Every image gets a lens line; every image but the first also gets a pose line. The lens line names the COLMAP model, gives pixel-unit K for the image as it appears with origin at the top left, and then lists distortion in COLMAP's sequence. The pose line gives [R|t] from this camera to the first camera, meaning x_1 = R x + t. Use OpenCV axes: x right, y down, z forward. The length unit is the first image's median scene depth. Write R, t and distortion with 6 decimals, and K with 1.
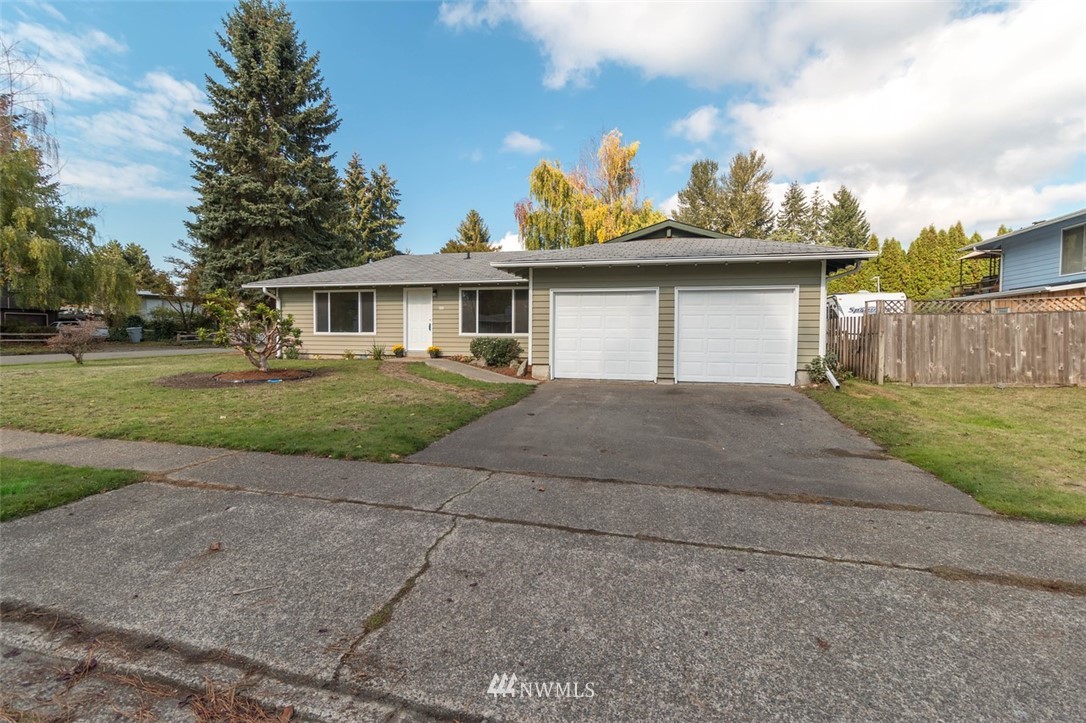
lens RADIAL K [[497.7, 0, 564.3], [0, 497.7, 347.7], [0, 0, 1]] dist [-0.002976, 0.000002]
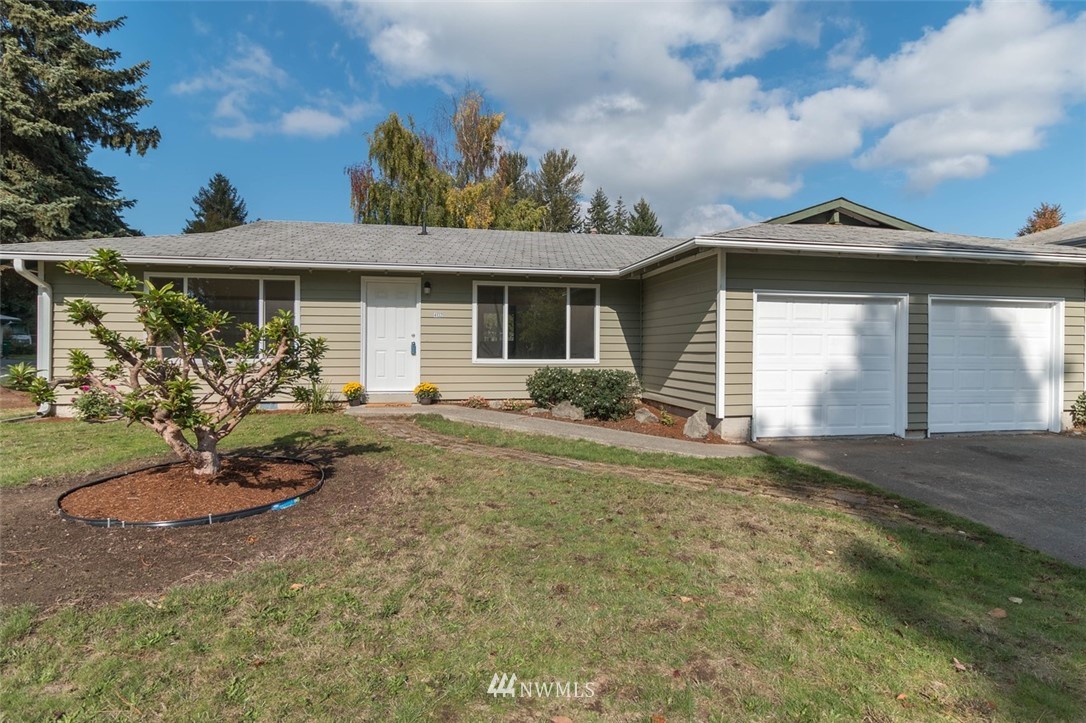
lens RADIAL K [[561.2, 0, 549.6], [0, 561.2, 348.8], [0, 0, 1]] dist [0.002445, -0.002366]
pose [[0.909496, -0.001536, 0.415710, -0.380445], [0.011238, 0.999719, -0.020893, -0.025600], [-0.415561, 0.023674, 0.909257, 0.348893]]
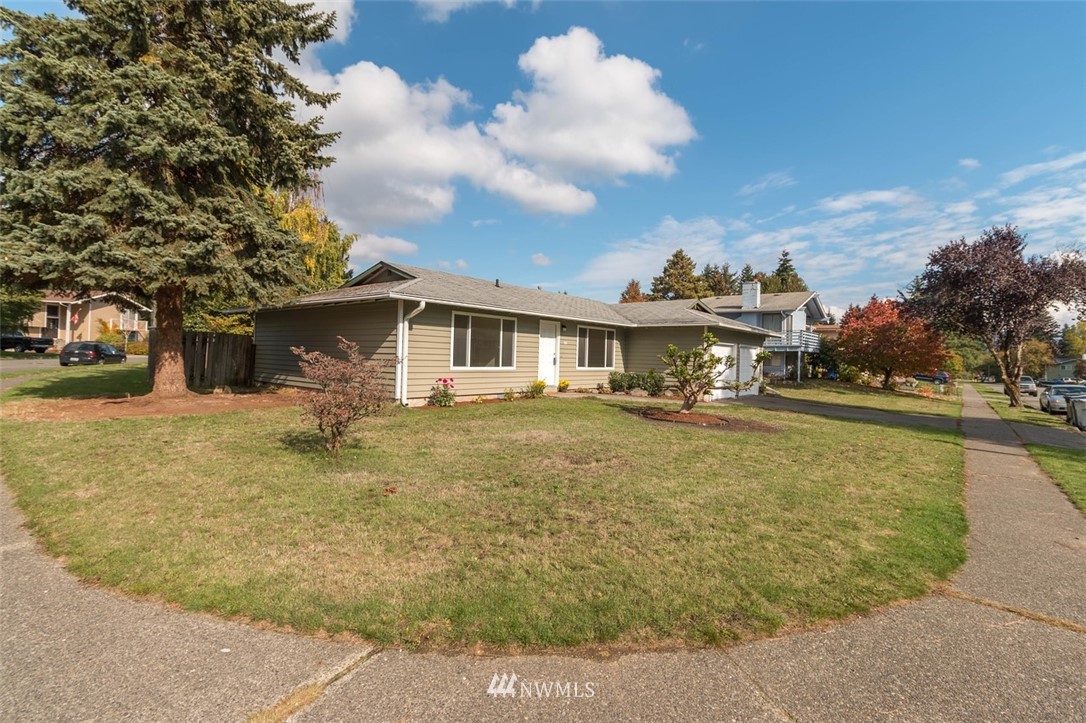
lens RADIAL K [[497.7, 0, 545.8], [0, 497.7, 361.8], [0, 0, 1]] dist [-0.002976, 0.000002]
pose [[0.450375, 0.001938, 0.892838, -1.126380], [0.005000, 0.999976, -0.004693, -0.035190], [-0.892826, 0.006578, 0.450354, 0.549895]]
